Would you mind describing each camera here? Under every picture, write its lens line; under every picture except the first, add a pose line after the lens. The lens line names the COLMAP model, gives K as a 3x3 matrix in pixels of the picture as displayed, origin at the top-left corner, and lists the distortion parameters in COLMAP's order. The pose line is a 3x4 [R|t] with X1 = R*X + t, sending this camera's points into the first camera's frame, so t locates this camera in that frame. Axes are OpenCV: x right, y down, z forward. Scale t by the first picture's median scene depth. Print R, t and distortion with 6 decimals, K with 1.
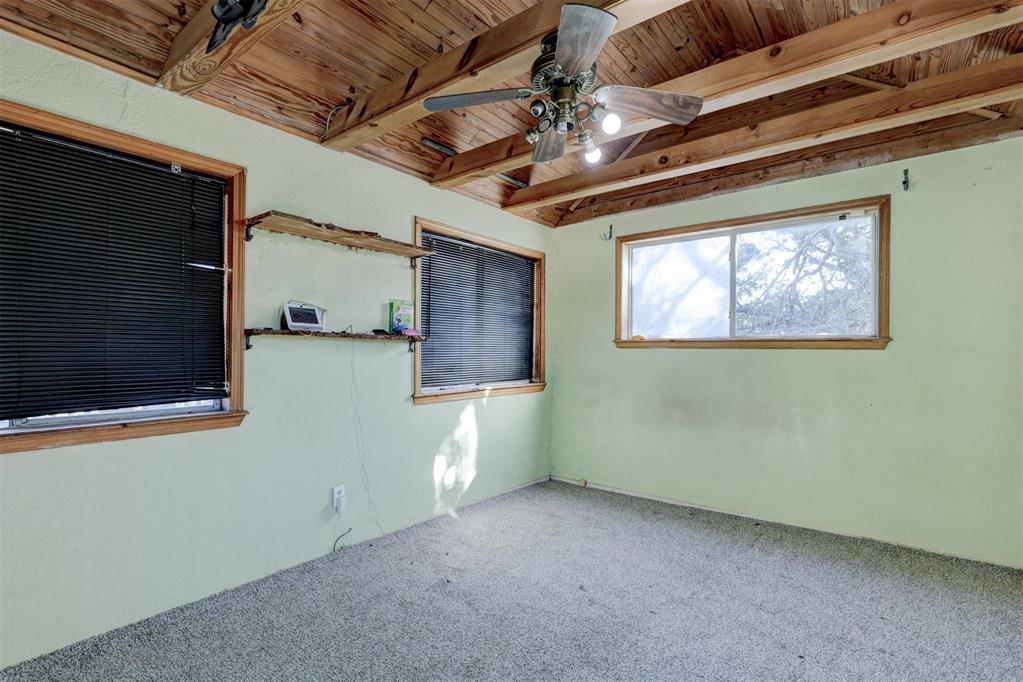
lens RADIAL K [[479.4, 0, 509.2], [0, 479.4, 349.7], [0, 0, 1]] dist [-0.000177, -0.000011]
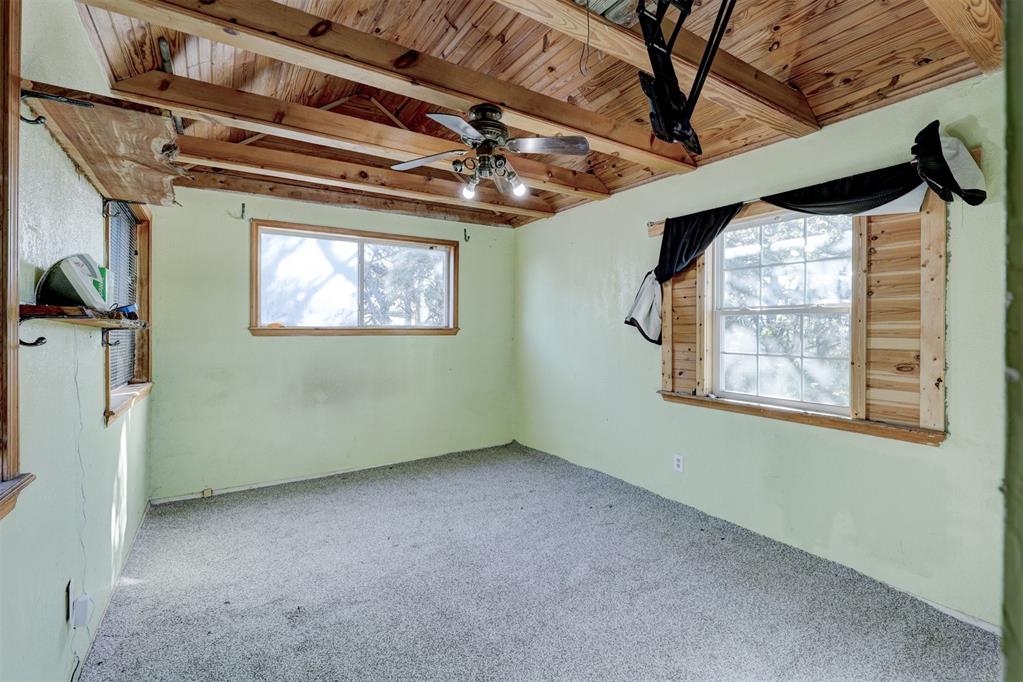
lens RADIAL K [[464.1, 0, 513.5], [0, 464.1, 337.4], [0, 0, 1]] dist [-0.000674, -0.000083]
pose [[0.322521, -0.014336, 0.946454, -0.535849], [0.008228, 0.999890, 0.012341, -0.008844], [-0.946527, 0.003807, 0.322603, 0.244983]]
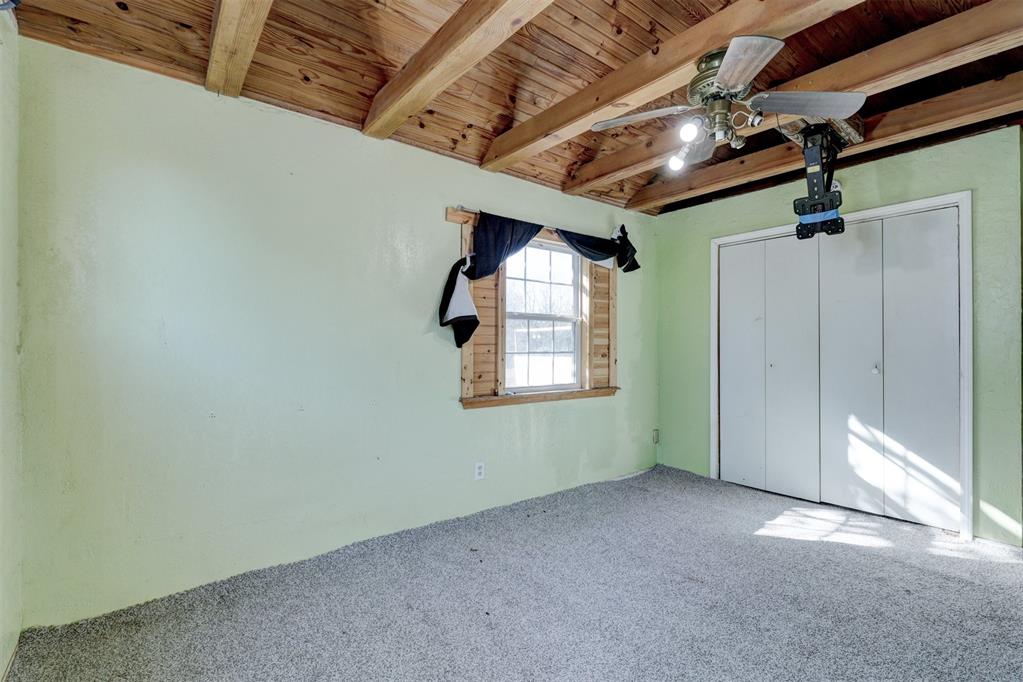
lens RADIAL K [[472.1, 0, 511.5], [0, 472.1, 341.0], [0, 0, 1]] dist [0.001227, 0.000068]
pose [[-0.973710, -0.008872, 0.227619, 0.162462], [-0.005966, 0.999892, 0.013448, -0.002962], [-0.227714, 0.011737, -0.973657, 1.066491]]
